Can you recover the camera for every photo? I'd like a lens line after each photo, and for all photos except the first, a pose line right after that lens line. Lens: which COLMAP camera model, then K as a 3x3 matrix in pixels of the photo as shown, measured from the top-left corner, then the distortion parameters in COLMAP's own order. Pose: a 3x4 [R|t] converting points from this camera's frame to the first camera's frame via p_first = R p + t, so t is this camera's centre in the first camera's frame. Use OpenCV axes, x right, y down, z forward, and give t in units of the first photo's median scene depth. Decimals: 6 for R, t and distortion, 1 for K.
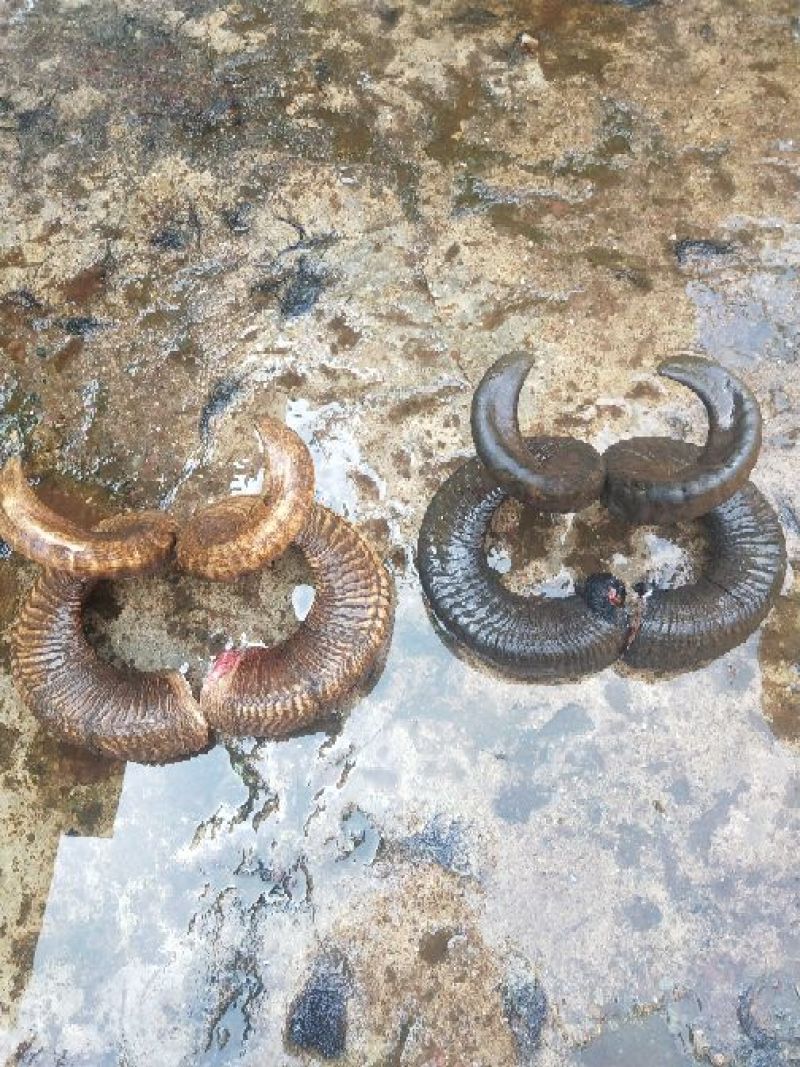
lens RADIAL K [[830.0, 0, 400.0], [0, 830.0, 533.5], [0, 0, 1]] dist [-0.025843, 0.053589]
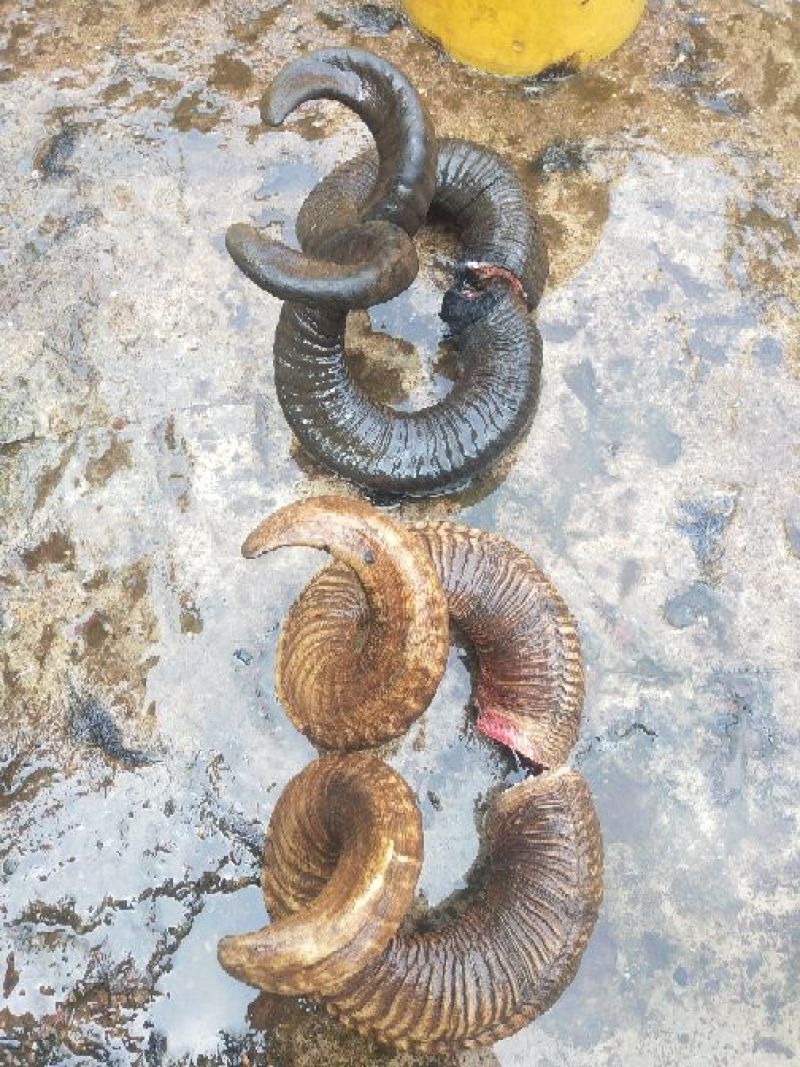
lens RADIAL K [[830.0, 0, 400.0], [0, 830.0, 533.5], [0, 0, 1]] dist [-0.025843, 0.053589]
pose [[0.136473, -0.920729, 0.365559, -0.340697], [0.934638, 0.241987, 0.260564, -0.176629], [-0.328369, 0.306105, 0.893573, 0.284813]]
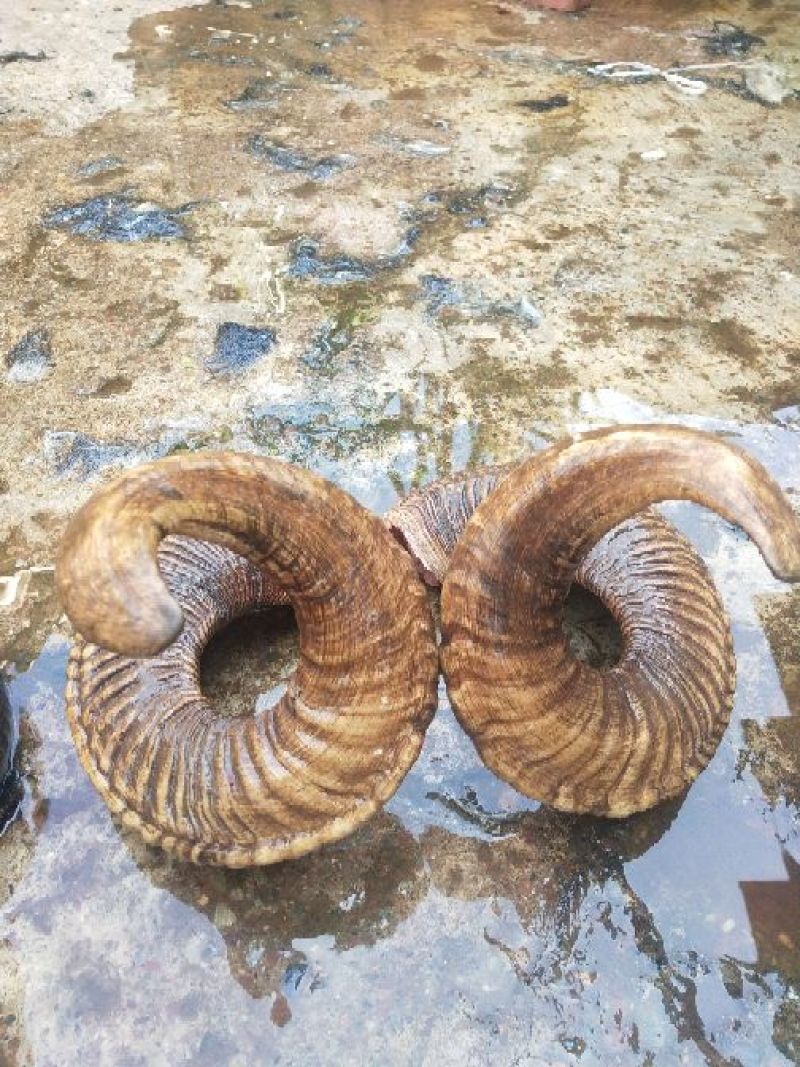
lens RADIAL K [[837.7, 0, 400.0], [0, 837.7, 533.5], [0, 0, 1]] dist [-0.032719, 0.060596]
pose [[-0.997950, 0.057707, -0.027684, -0.228422], [-0.051565, -0.468667, 0.881869, -0.390346], [0.037915, 0.881488, 0.470682, 0.687439]]
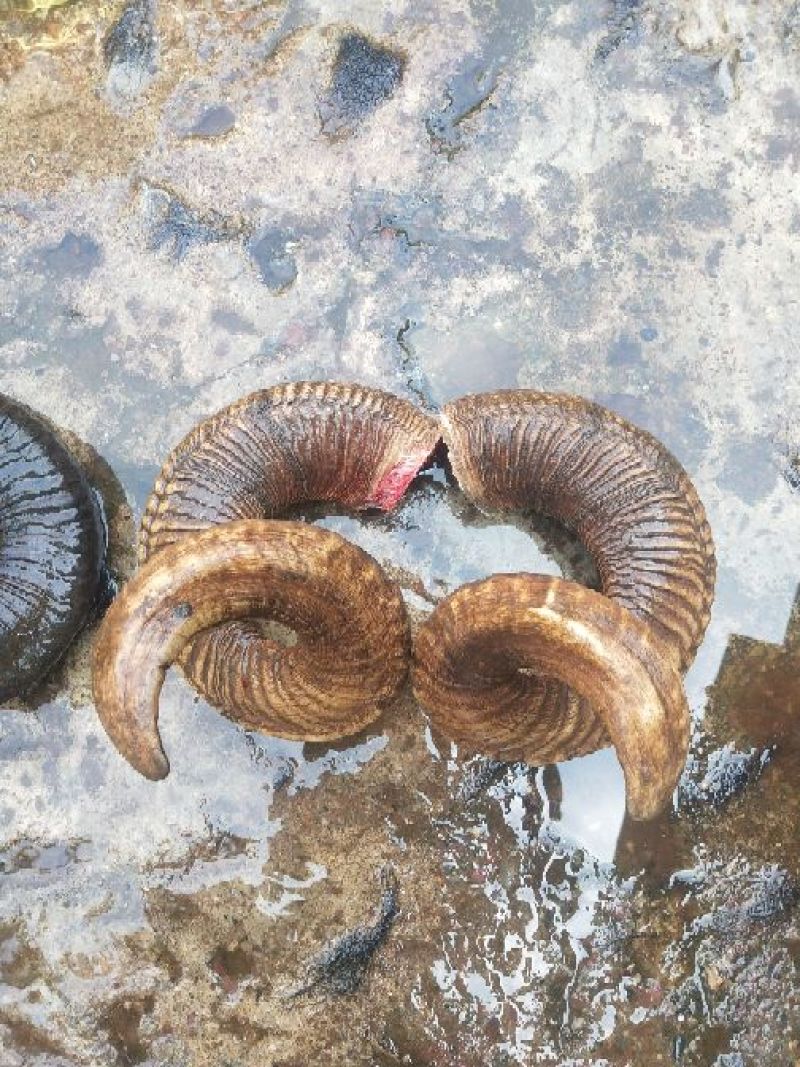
lens RADIAL K [[837.7, 0, 400.0], [0, 837.7, 533.5], [0, 0, 1]] dist [-0.032719, 0.060596]
pose [[-0.973731, -0.205051, 0.099000, -0.293470], [0.227695, -0.879662, 0.417552, -0.165183], [0.001467, 0.429126, 0.903244, 0.399474]]
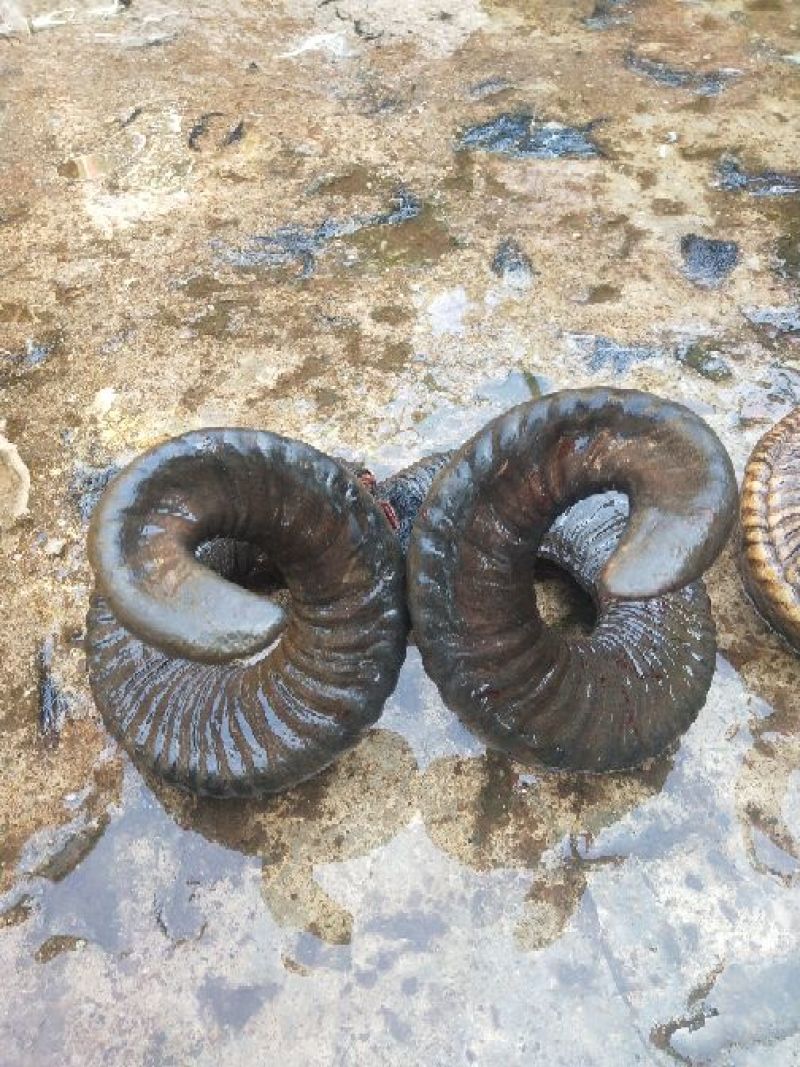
lens RADIAL K [[837.7, 0, 400.0], [0, 837.7, 533.5], [0, 0, 1]] dist [-0.032719, 0.060596]
pose [[-0.996353, 0.023205, 0.082112, 0.198669], [0.057678, -0.526017, 0.848516, -0.475017], [0.062882, 0.850158, 0.522760, 0.678428]]
